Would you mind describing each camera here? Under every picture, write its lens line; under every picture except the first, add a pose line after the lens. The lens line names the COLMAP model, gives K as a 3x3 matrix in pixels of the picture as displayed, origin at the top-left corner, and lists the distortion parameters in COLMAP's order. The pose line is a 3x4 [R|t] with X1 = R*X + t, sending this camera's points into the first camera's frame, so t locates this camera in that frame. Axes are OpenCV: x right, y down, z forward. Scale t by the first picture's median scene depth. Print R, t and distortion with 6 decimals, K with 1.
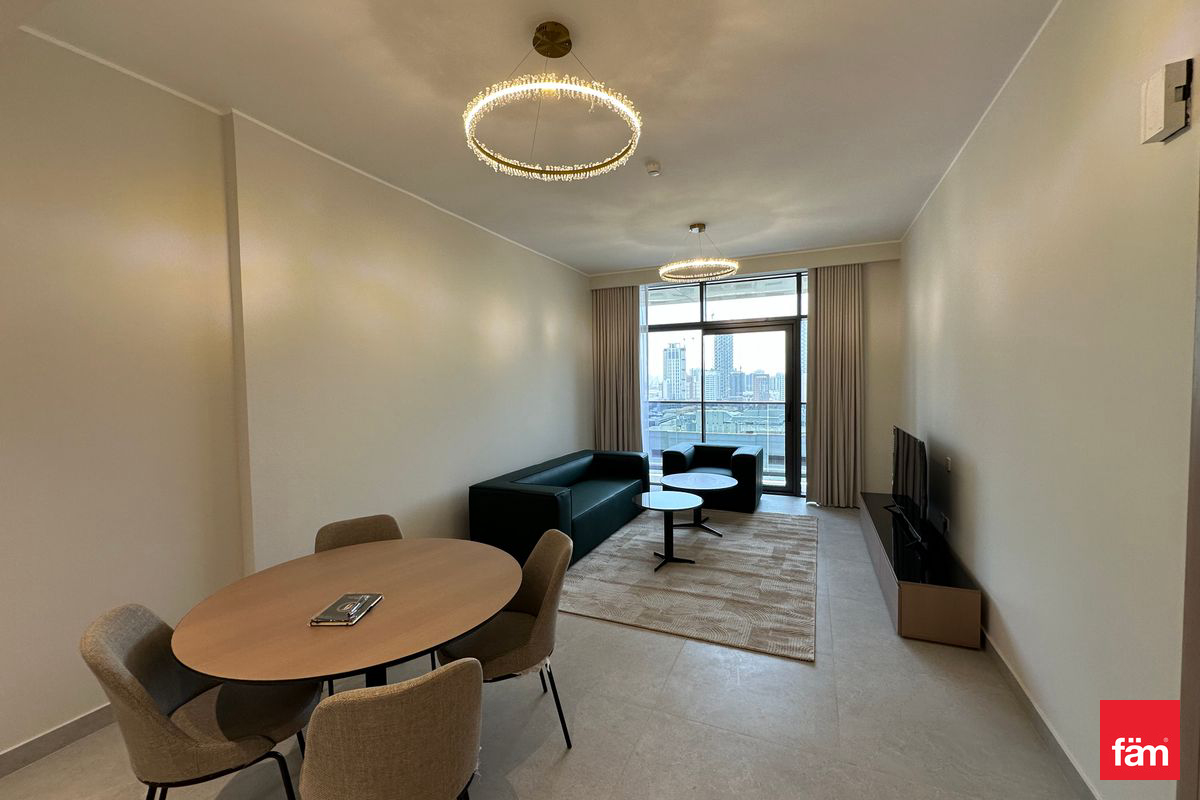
lens RADIAL K [[480.2, 0, 600.0], [0, 480.2, 400.0], [0, 0, 1]] dist [-0.000855, 0.000198]
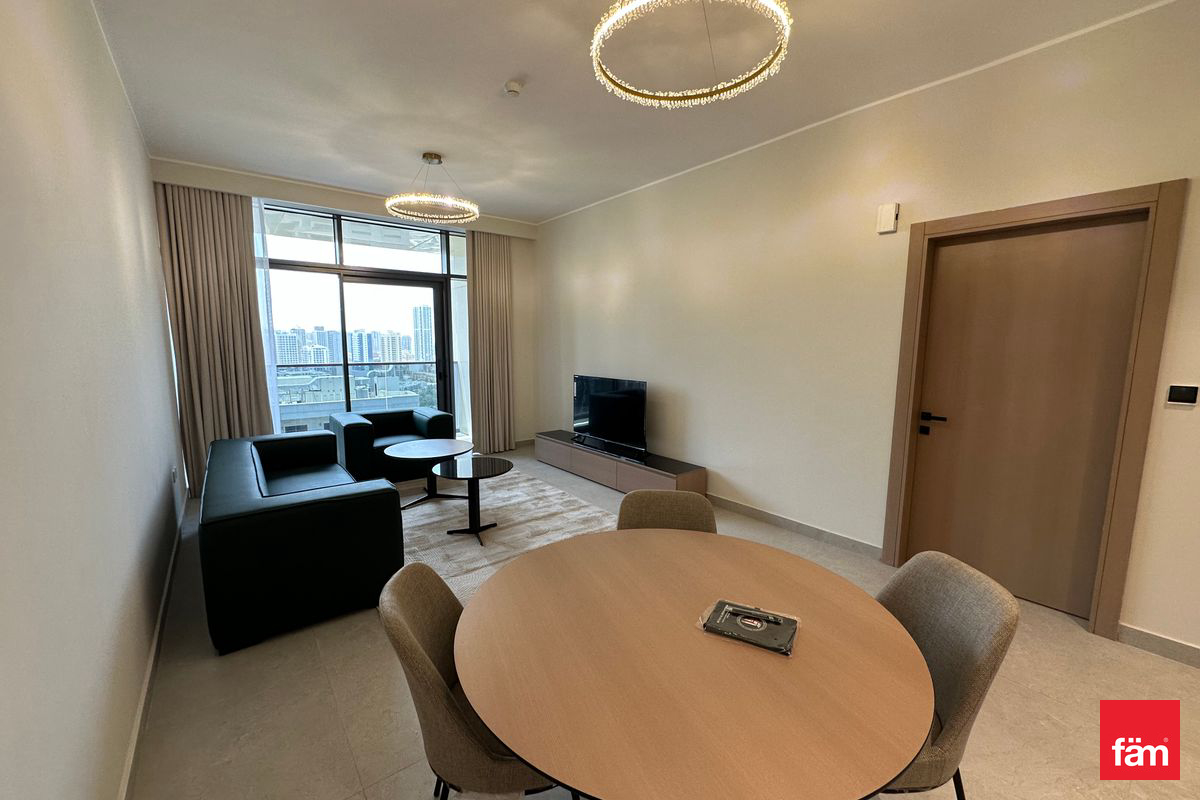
lens RADIAL K [[480.2, 0, 600.0], [0, 480.2, 400.0], [0, 0, 1]] dist [-0.000855, 0.000198]
pose [[0.468598, -0.092378, 0.878568, -0.639826], [0.027519, 0.995561, 0.090001, 0.009092], [-0.882983, -0.017997, 0.469060, 0.443890]]
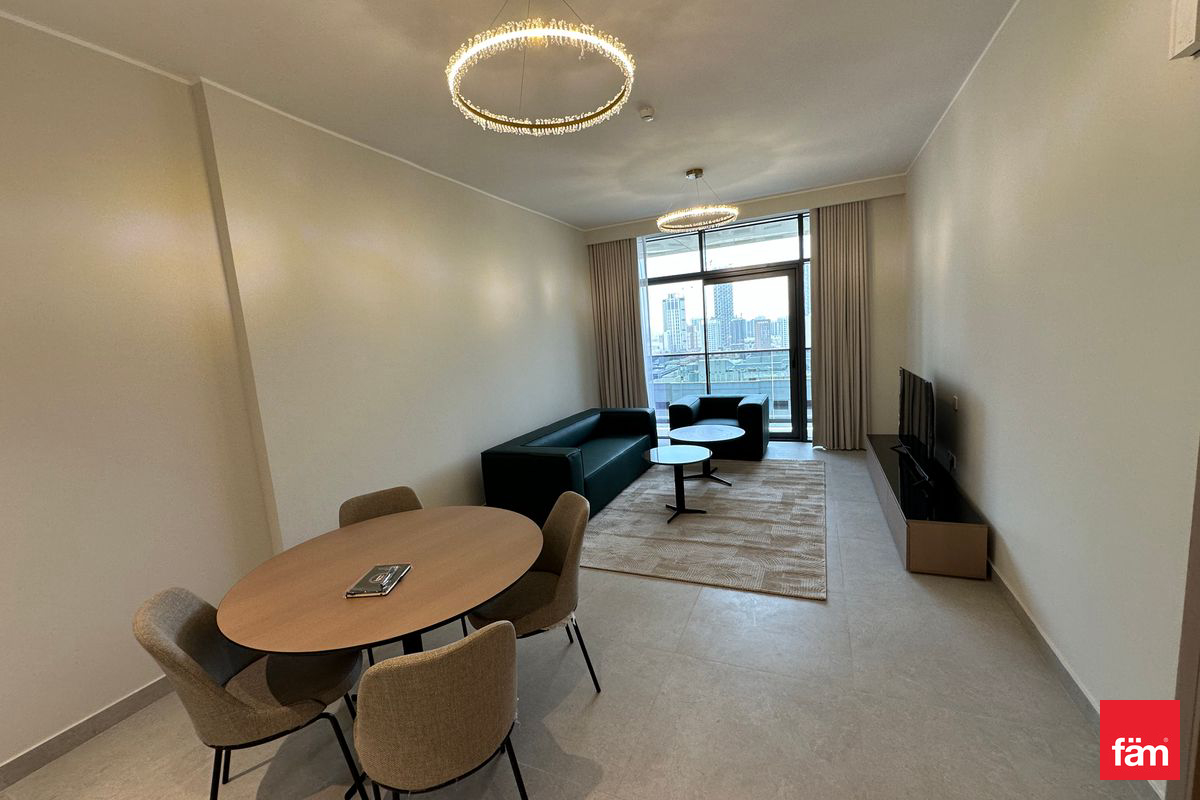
lens RADIAL K [[480.2, 0, 600.0], [0, 480.2, 400.0], [0, 0, 1]] dist [-0.000855, 0.000198]
pose [[0.998153, -0.060294, -0.007438, -0.008987], [0.060723, 0.993889, 0.092177, -0.011001], [0.001834, -0.092458, 0.995715, -0.000425]]
